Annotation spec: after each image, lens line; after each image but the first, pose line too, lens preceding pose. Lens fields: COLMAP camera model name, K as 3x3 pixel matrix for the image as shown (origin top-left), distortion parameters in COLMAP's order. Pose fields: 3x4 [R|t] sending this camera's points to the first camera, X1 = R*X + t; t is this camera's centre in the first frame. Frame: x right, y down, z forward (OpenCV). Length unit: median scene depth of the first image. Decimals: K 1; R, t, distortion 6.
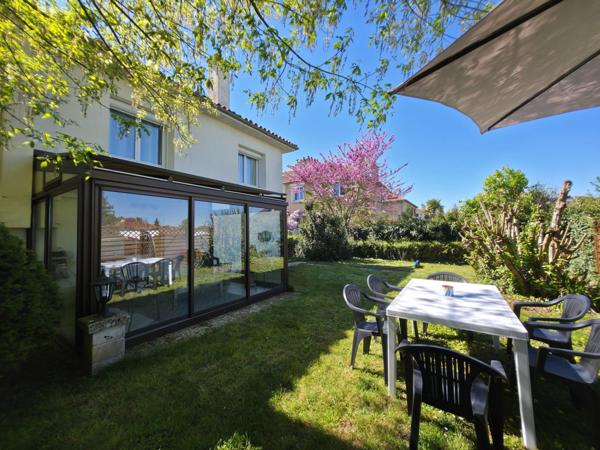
lens RADIAL K [[242.1, 0, 298.9], [0, 242.1, 226.8], [0, 0, 1]] dist [0.000075, 0.000008]
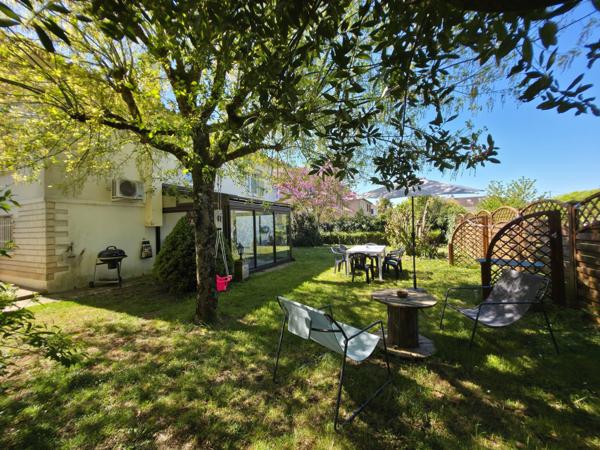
lens RADIAL K [[242.1, 0, 300.9], [0, 242.1, 225.3], [0, 0, 1]] dist [0.000075, 0.000008]
pose [[0.987350, -0.014376, 0.157905, -0.130490], [0.011335, 0.999733, 0.020140, -0.012763], [-0.158152, -0.018096, 0.987249, -0.374863]]
